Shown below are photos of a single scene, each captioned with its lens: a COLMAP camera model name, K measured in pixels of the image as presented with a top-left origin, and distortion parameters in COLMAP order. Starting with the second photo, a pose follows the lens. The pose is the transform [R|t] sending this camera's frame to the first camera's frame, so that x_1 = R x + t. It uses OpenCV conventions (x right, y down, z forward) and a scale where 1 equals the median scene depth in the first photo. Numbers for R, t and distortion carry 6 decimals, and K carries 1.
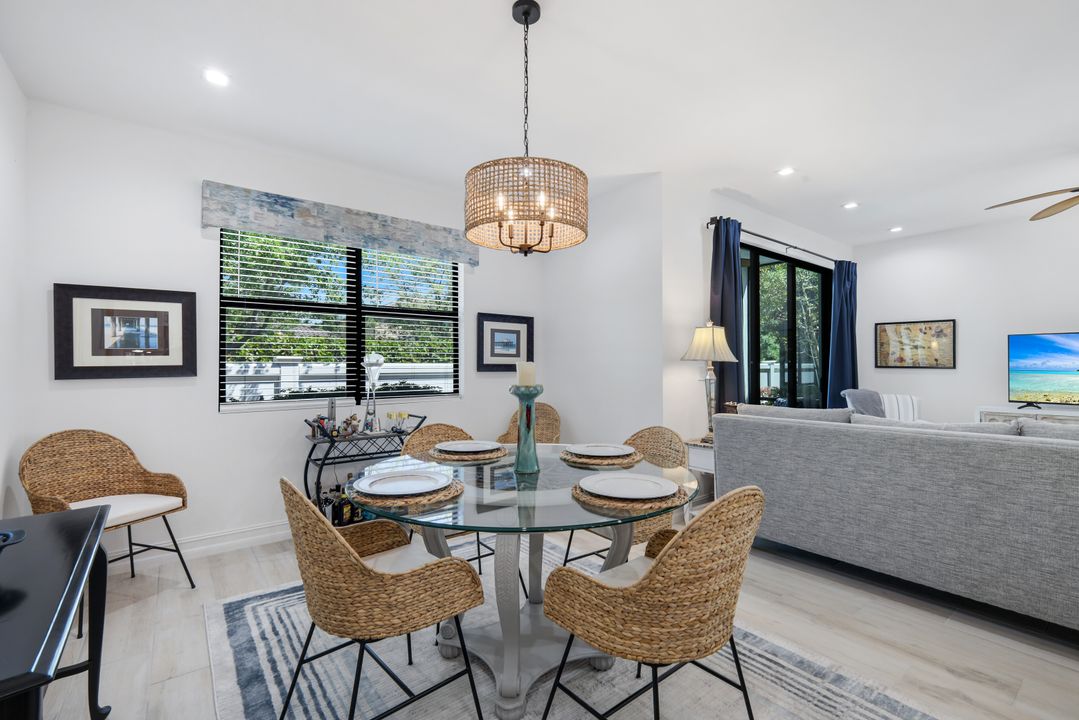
lens RADIAL K [[474.8, 0, 540.4], [0, 474.8, 357.9], [0, 0, 1]] dist [0.003607, 0.000238]
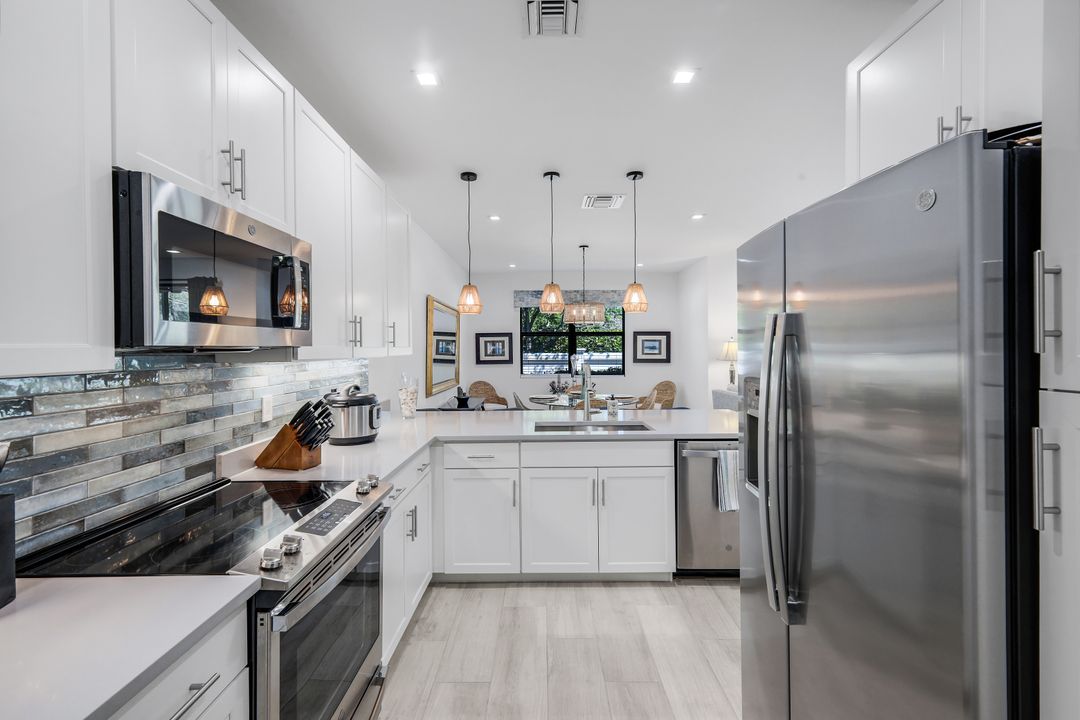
lens RADIAL K [[472.3, 0, 538.0], [0, 472.3, 348.8], [0, 0, 1]] dist [0.001308, 0.000159]
pose [[0.785350, -0.002698, -0.619047, 0.791720], [0.012748, 0.999849, 0.011815, -0.058374], [0.618921, -0.017170, 0.785265, -0.764478]]
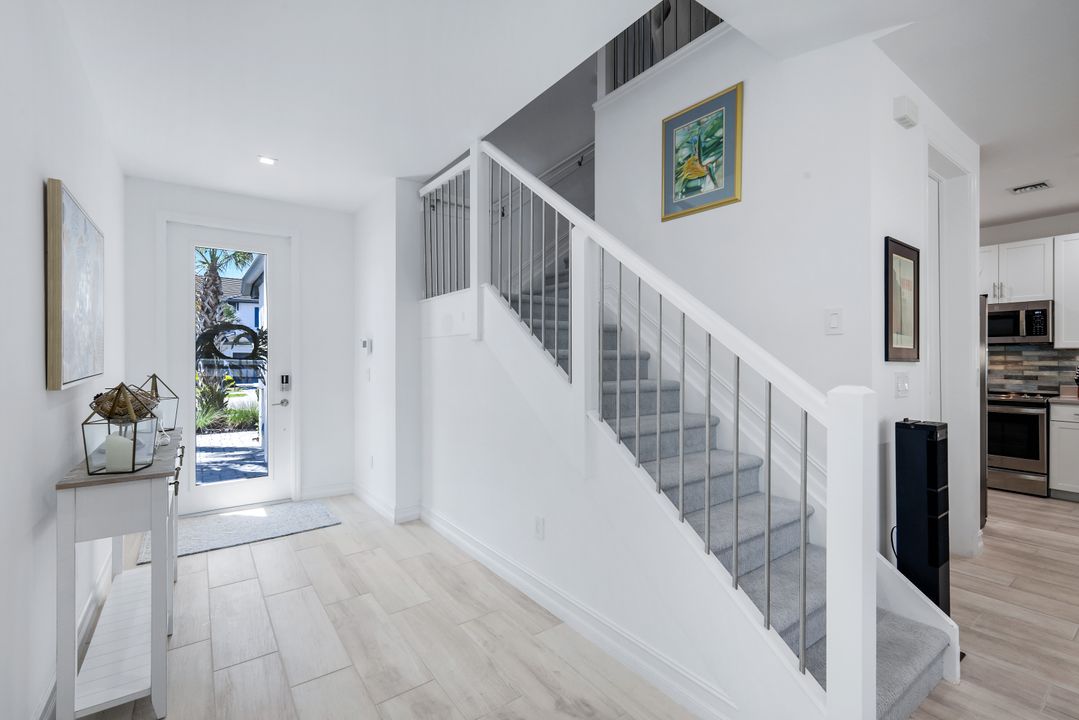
lens RADIAL K [[474.8, 0, 540.4], [0, 474.8, 357.9], [0, 0, 1]] dist [0.003607, 0.000238]
pose [[-0.999421, 0.000791, 0.034009, 1.512441], [0.000380, 0.999927, -0.012106, -0.006849], [-0.034016, -0.012086, -0.999348, 0.639696]]
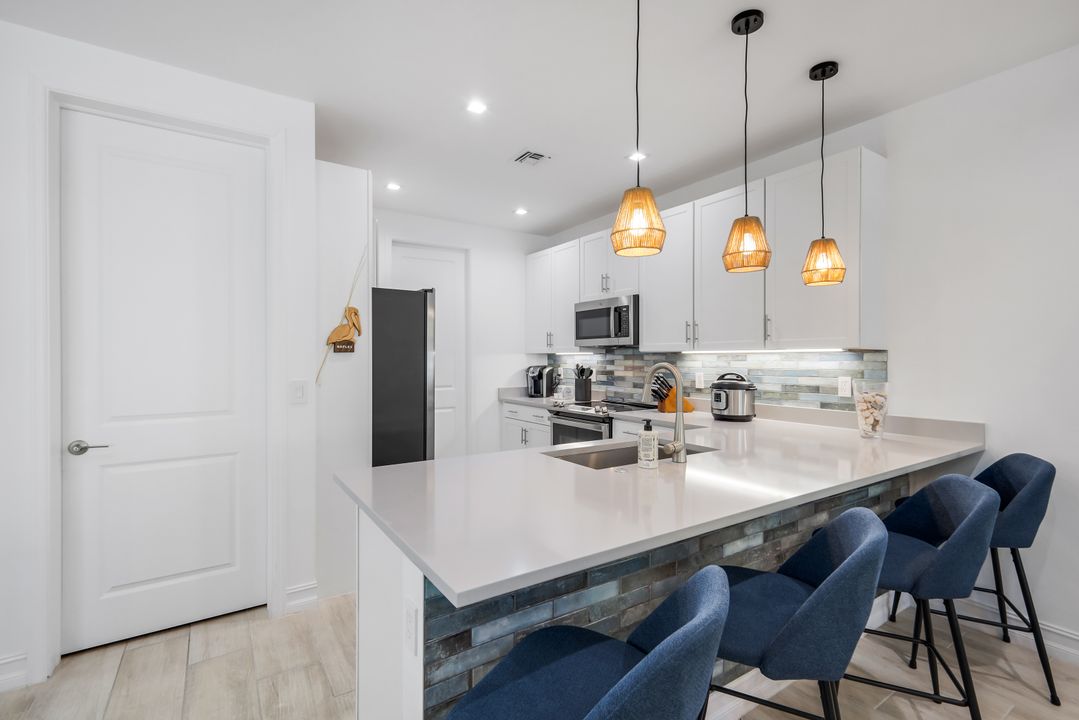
lens RADIAL K [[489.9, 0, 536.7], [0, 489.9, 356.6], [0, 0, 1]] dist [0.007201, 0.000178]
pose [[-0.996838, 0.003620, 0.079378, 0.444748], [0.002687, 0.999926, -0.011862, -0.023039], [-0.079415, -0.011611, -0.996774, 0.451377]]
